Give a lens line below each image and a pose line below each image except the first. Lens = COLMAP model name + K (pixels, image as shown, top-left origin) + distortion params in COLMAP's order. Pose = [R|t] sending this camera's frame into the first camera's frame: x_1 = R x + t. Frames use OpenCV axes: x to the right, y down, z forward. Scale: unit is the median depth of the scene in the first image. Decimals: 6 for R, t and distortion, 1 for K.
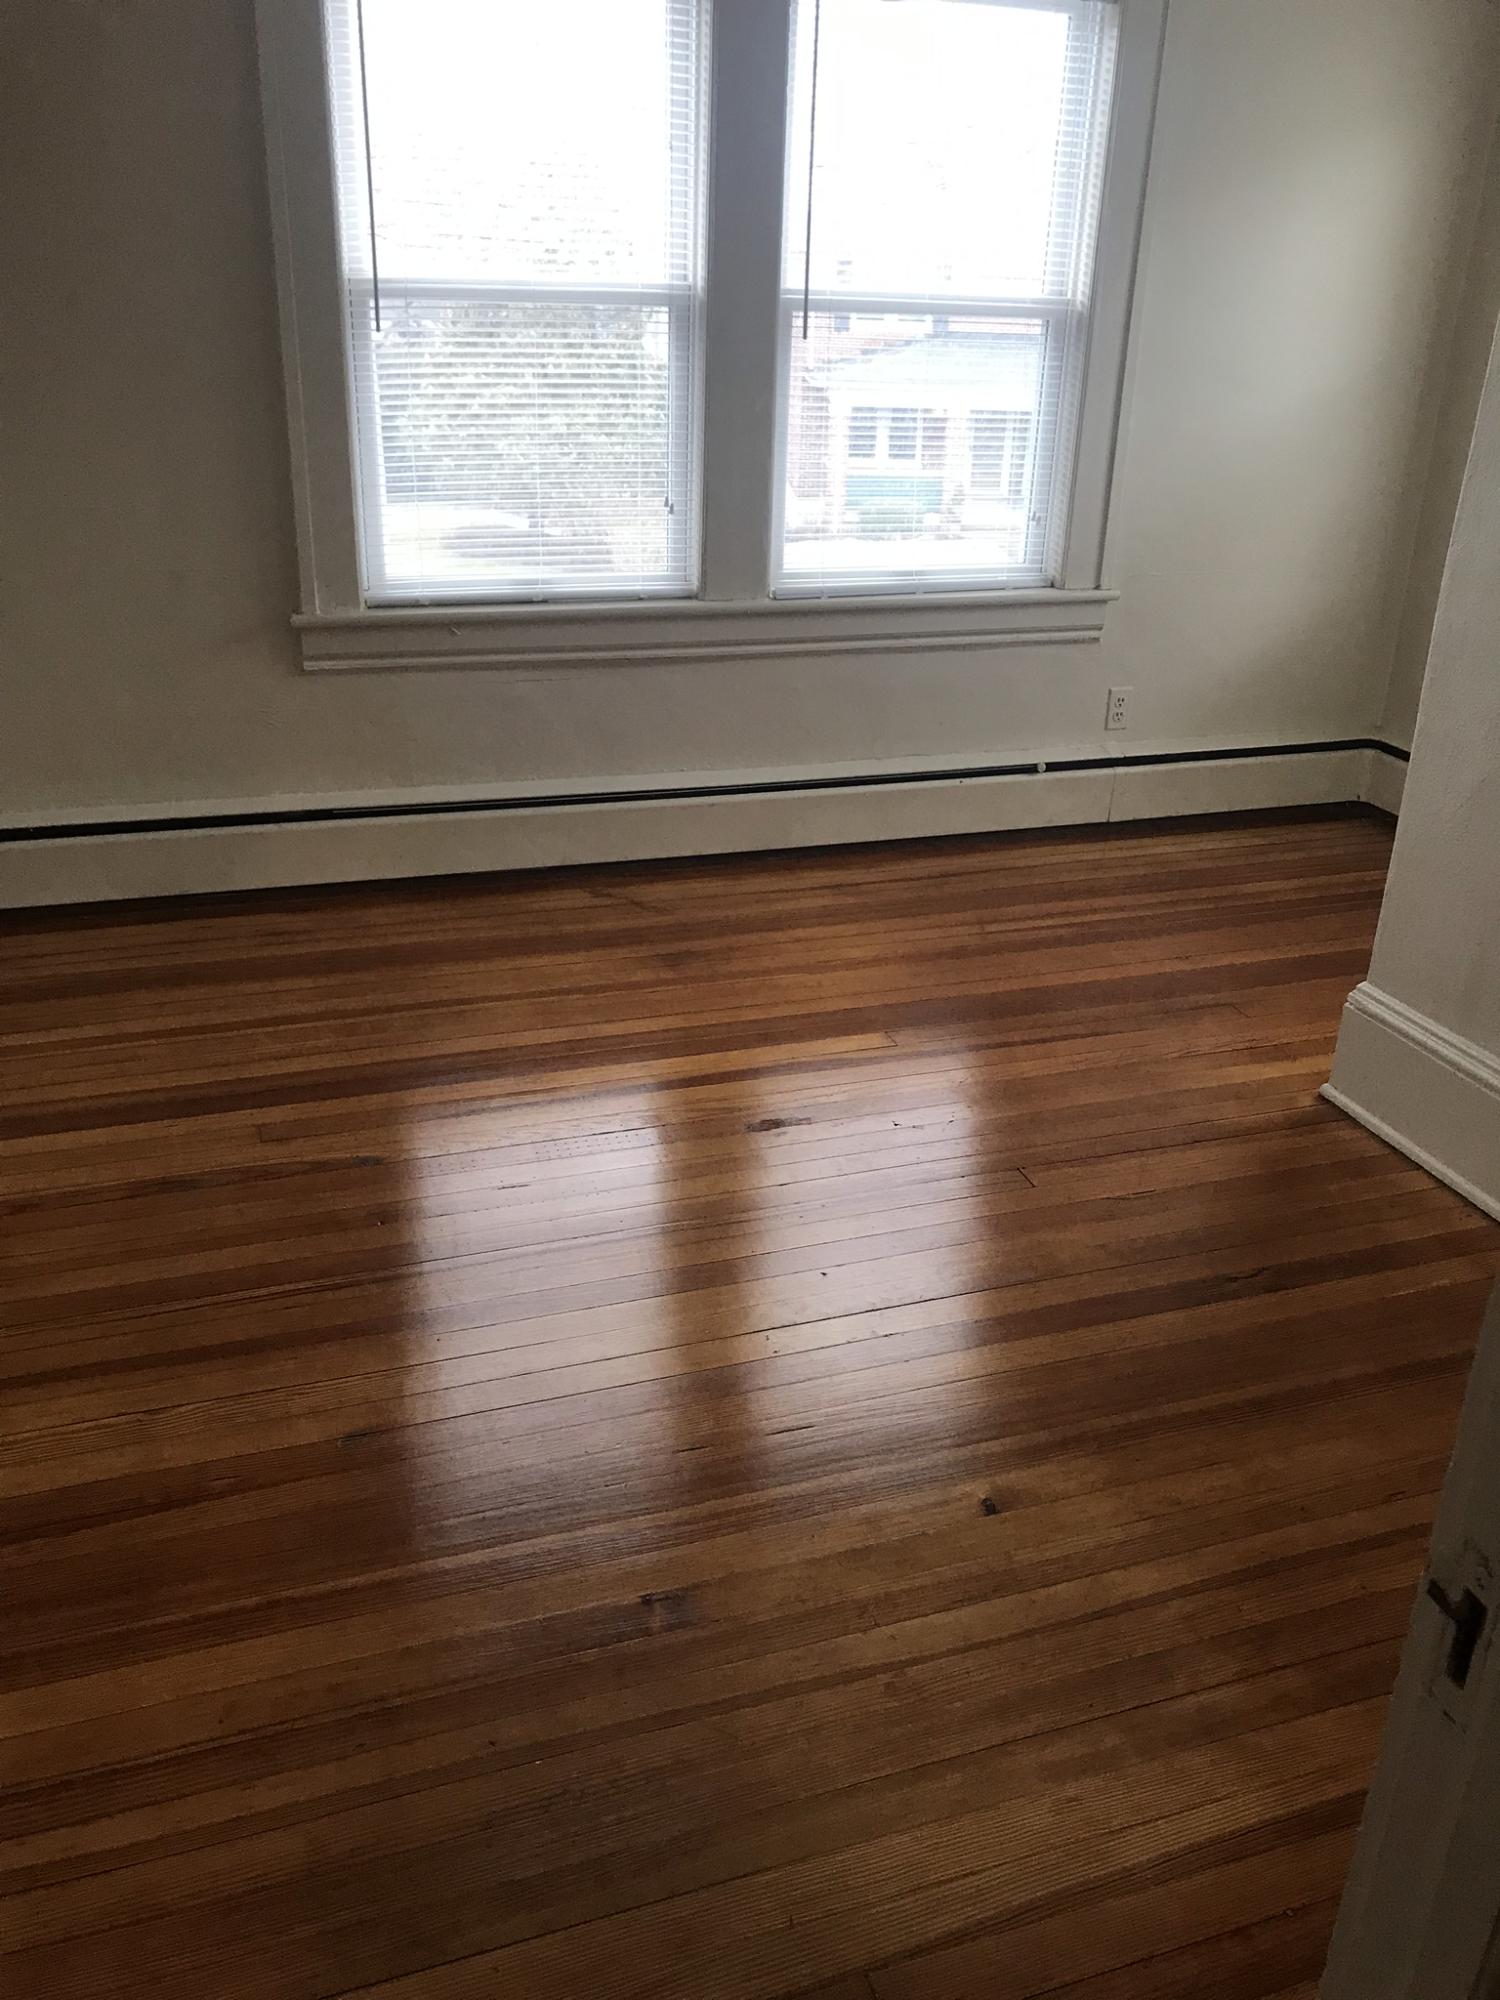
lens RADIAL K [[1643.2, 0, 751.0], [0, 1643.2, 988.2], [0, 0, 1]] dist [0.075941, -0.118416]
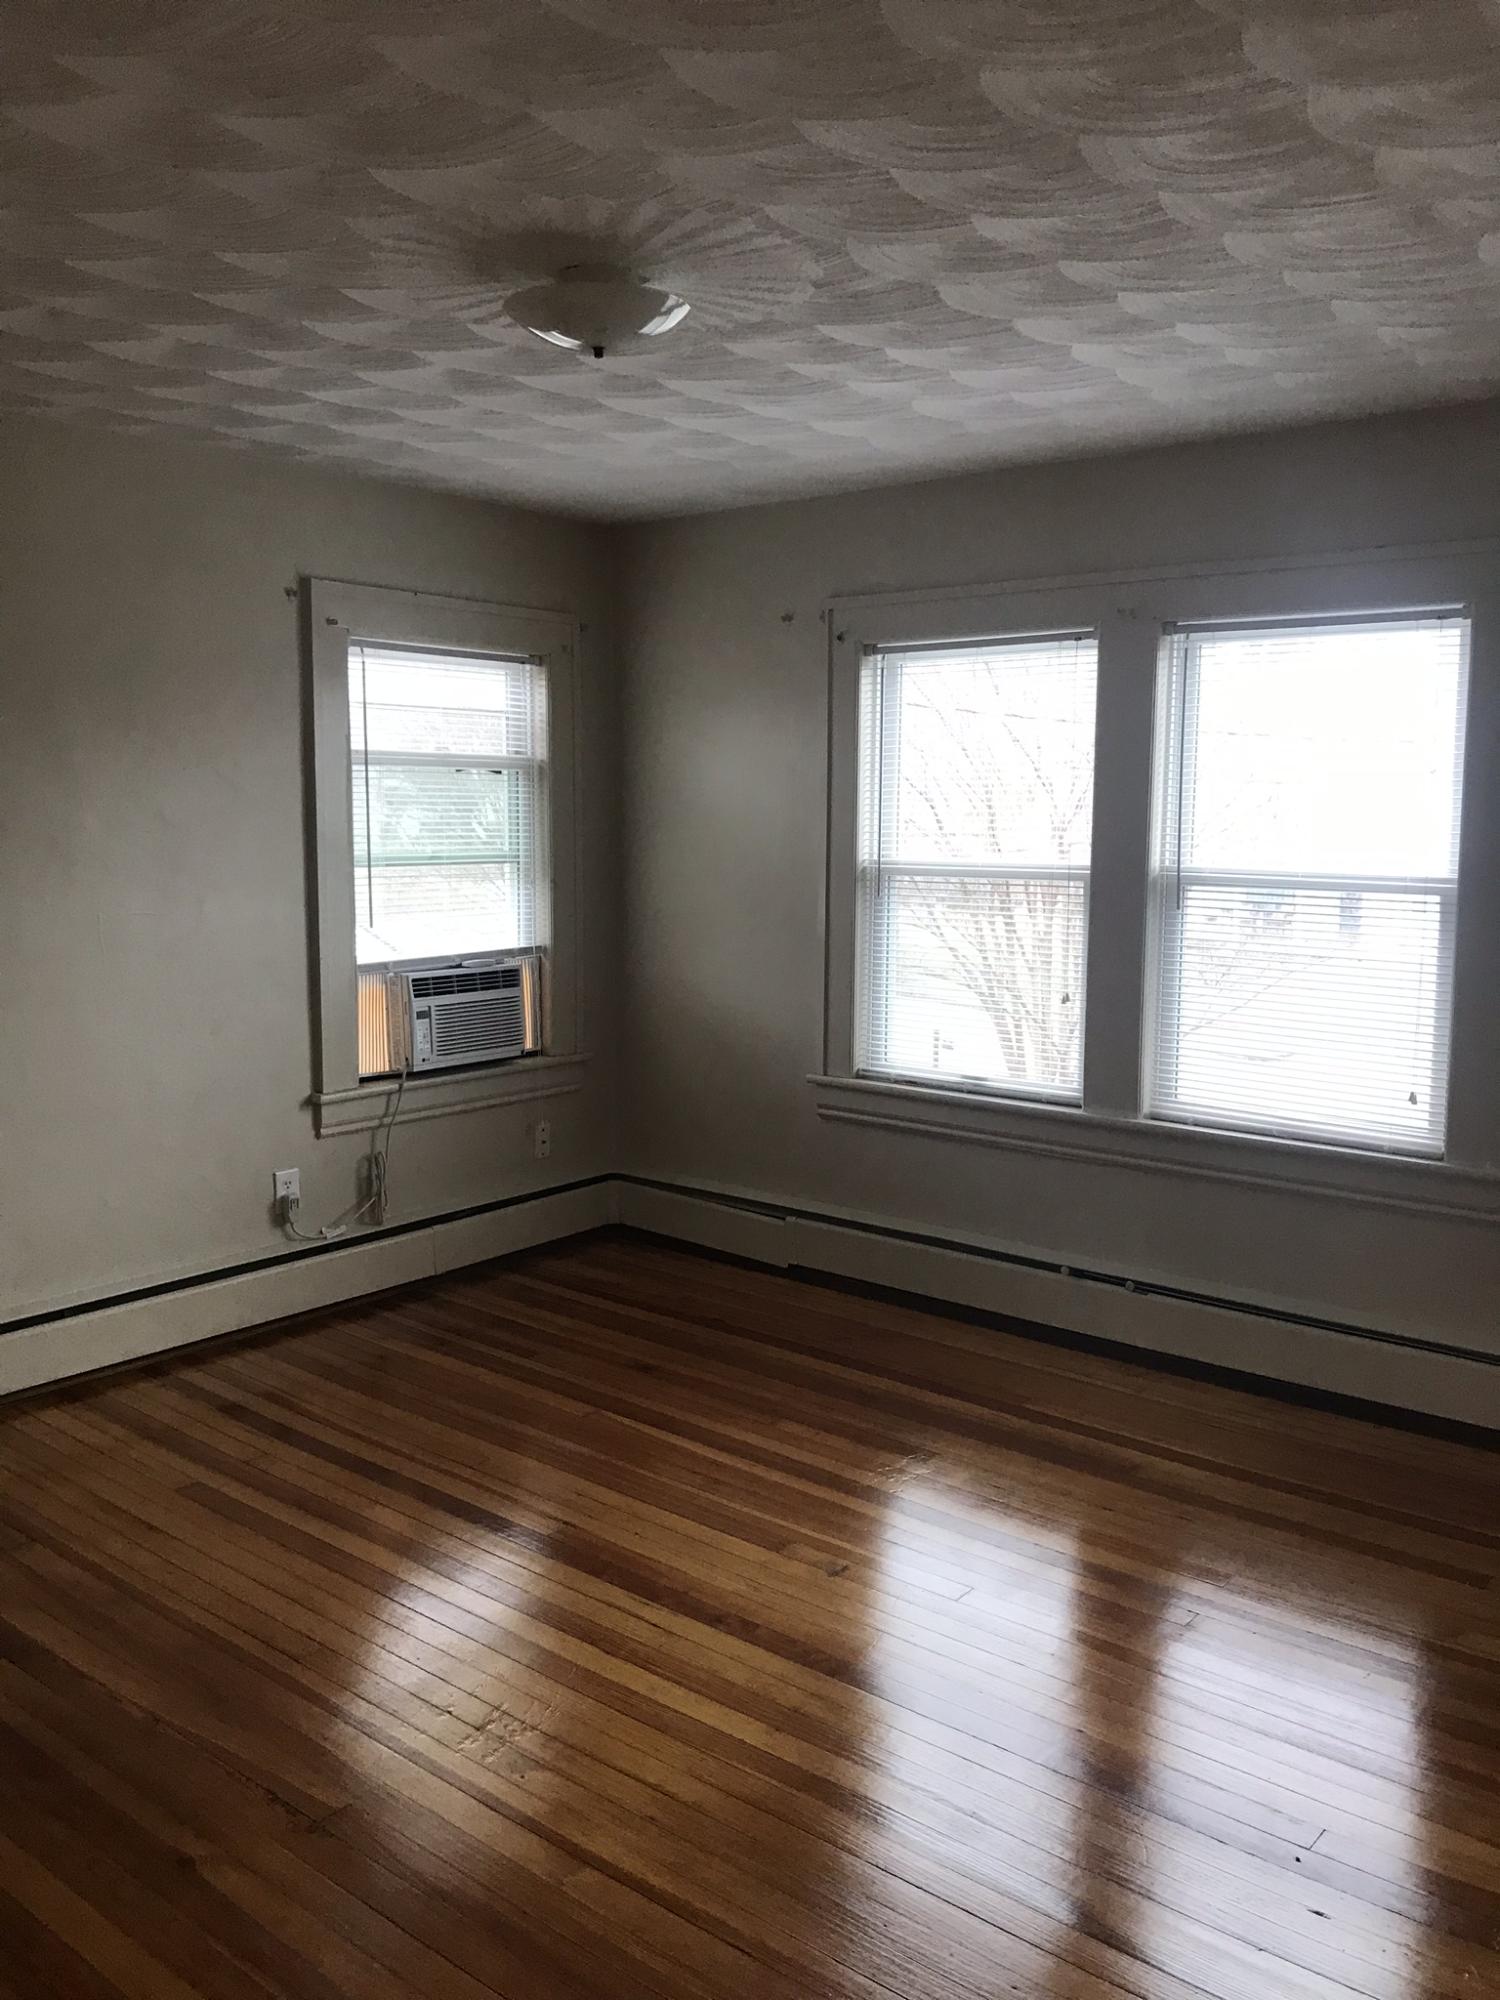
lens RADIAL K [[1643.2, 0, 751.0], [0, 1643.2, 988.2], [0, 0, 1]] dist [0.075941, -0.118416]
pose [[0.523772, 0.067858, -0.849152, 0.882429], [-0.337233, 0.931902, -0.133541, -0.083894], [0.782264, 0.356306, 0.510988, 0.194504]]
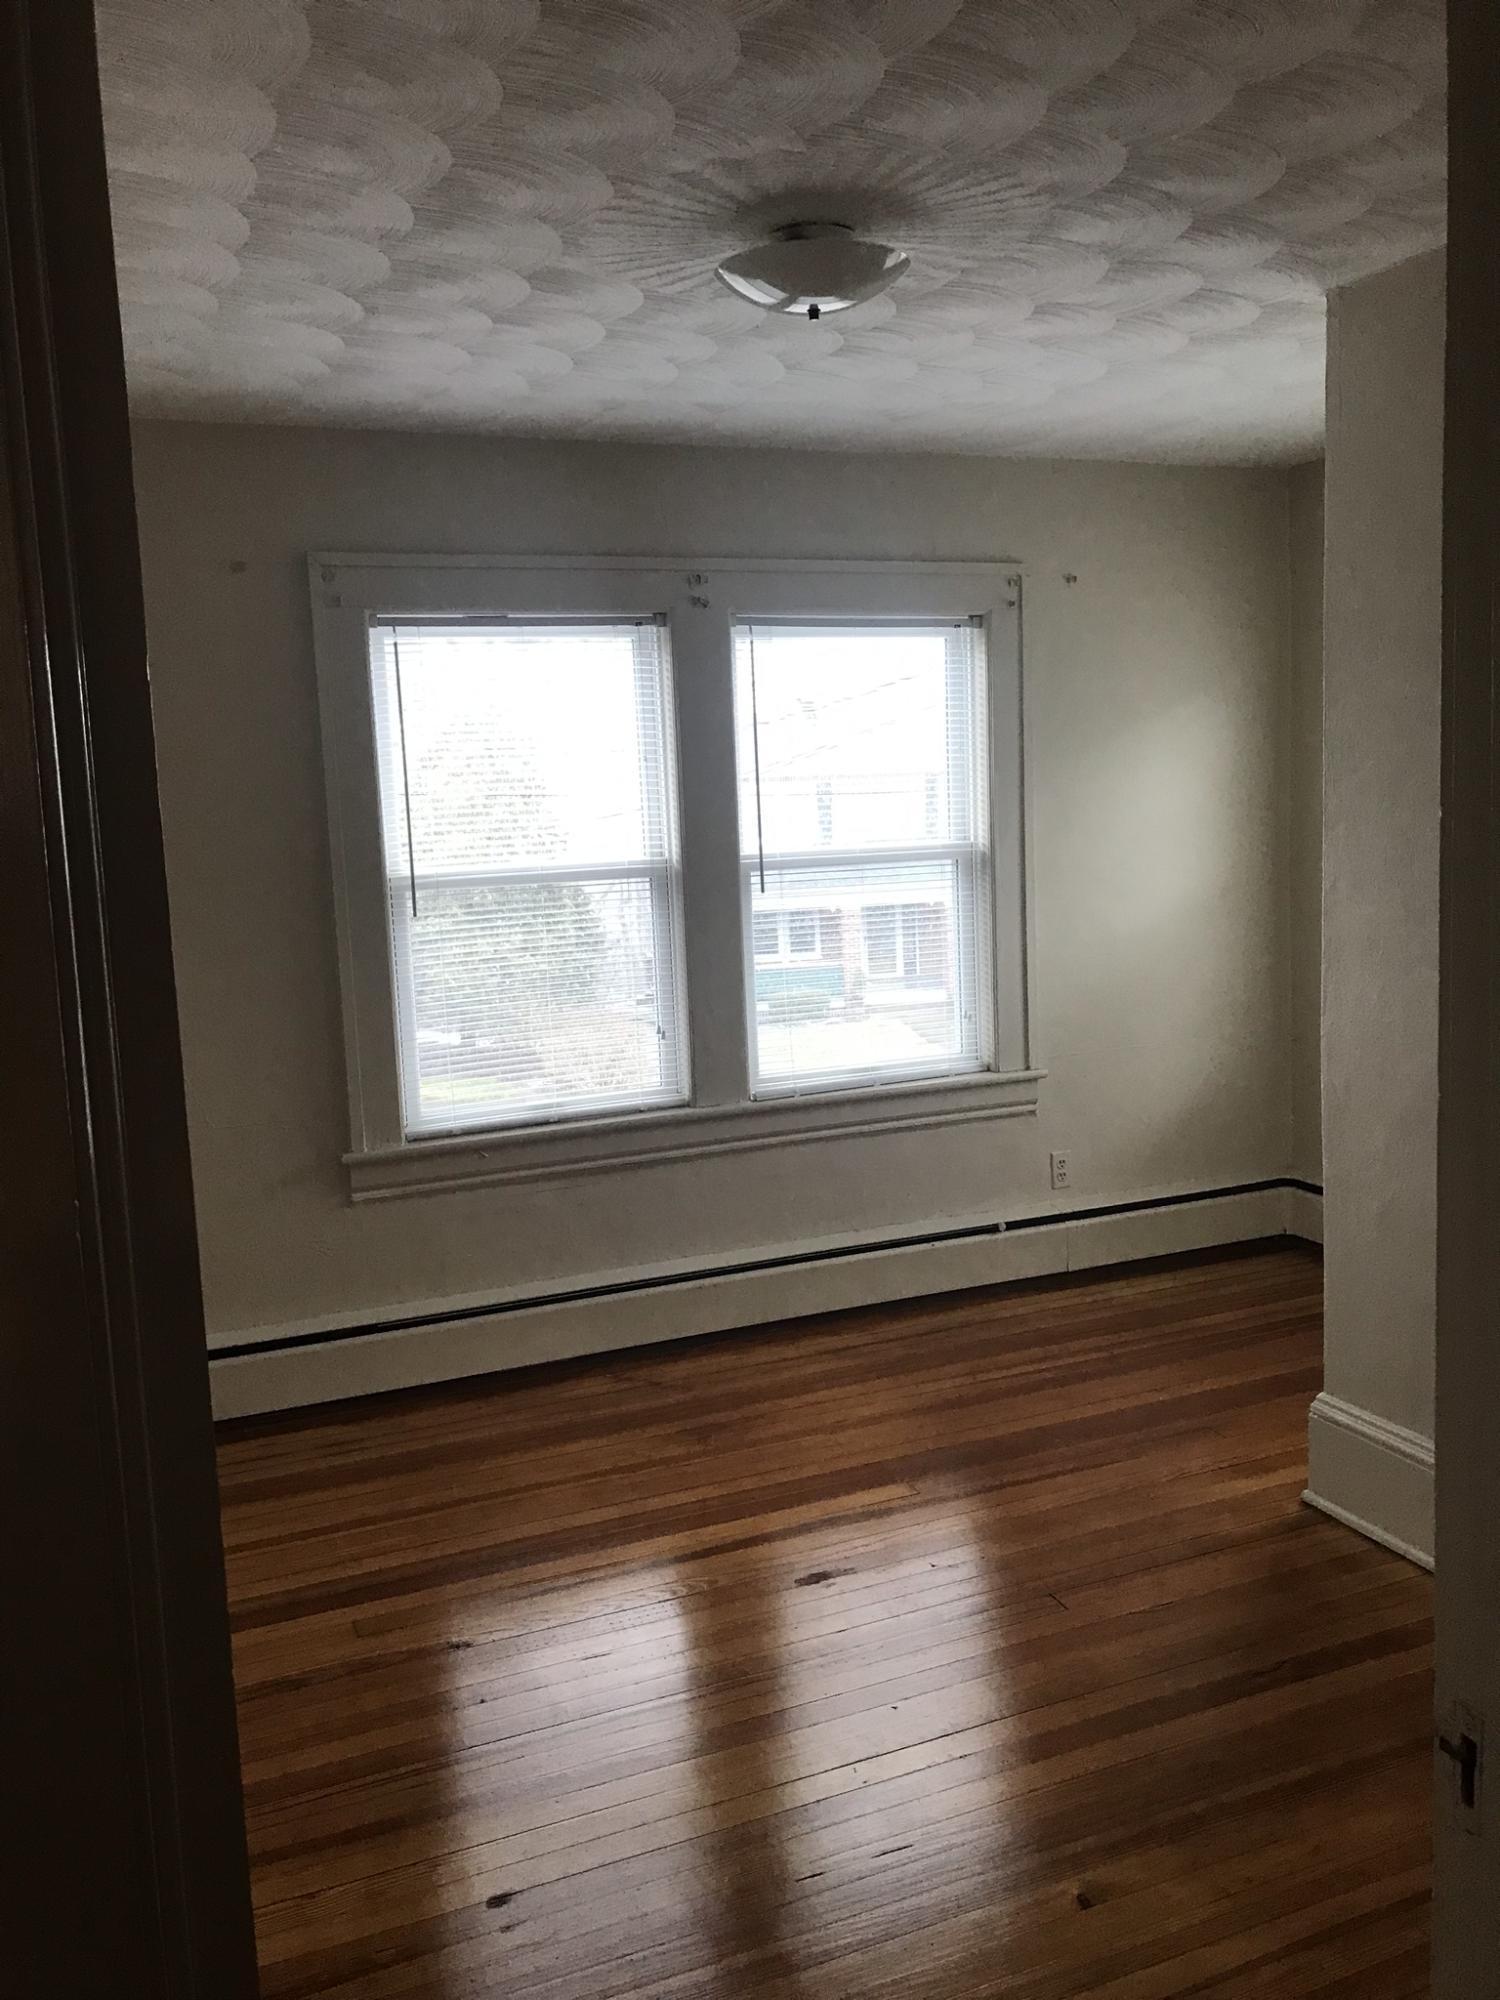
lens RADIAL K [[1643.2, 0, 751.0], [0, 1643.2, 988.2], [0, 0, 1]] dist [0.075941, -0.118416]
pose [[0.995169, -0.079870, 0.057099, -0.051387], [0.092841, 0.954720, -0.282649, 0.013279], [-0.031938, 0.286585, 0.957522, -0.129622]]
